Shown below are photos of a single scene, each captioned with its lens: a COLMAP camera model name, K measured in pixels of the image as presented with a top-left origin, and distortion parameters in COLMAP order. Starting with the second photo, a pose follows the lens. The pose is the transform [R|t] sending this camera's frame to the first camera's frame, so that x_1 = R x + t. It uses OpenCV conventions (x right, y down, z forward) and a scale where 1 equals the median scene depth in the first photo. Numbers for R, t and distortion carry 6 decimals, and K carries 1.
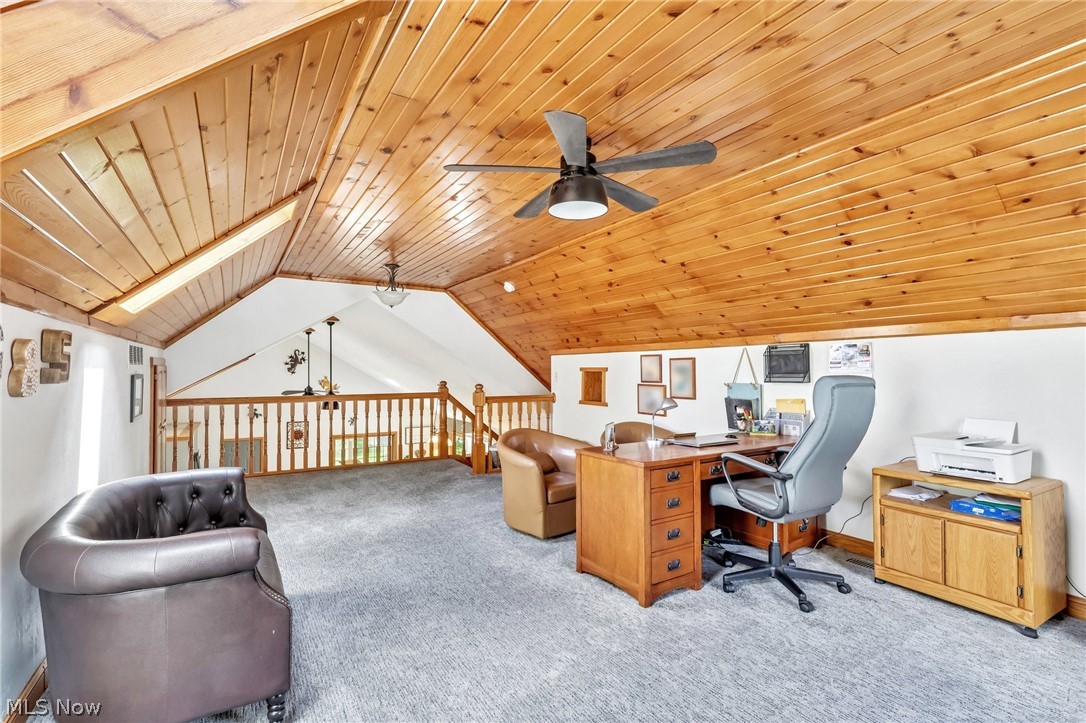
lens RADIAL K [[513.5, 0, 539.9], [0, 513.5, 363.8], [0, 0, 1]] dist [-0.003498, 0.002006]
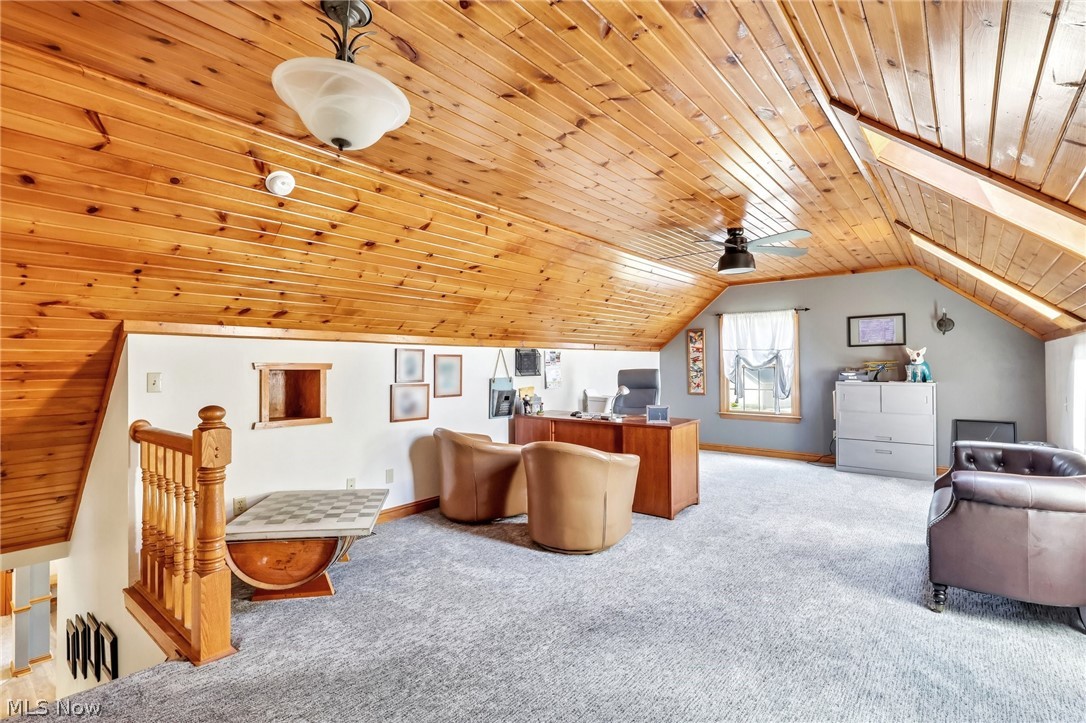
lens RADIAL K [[513.5, 0, 542.9], [0, 513.5, 360.3], [0, 0, 1]] dist [-0.003498, 0.002006]
pose [[-0.329239, 0.014771, 0.944131, -0.785701], [-0.007713, 0.999802, -0.018331, 0.017476], [-0.944215, -0.013317, -0.329060, 1.295585]]
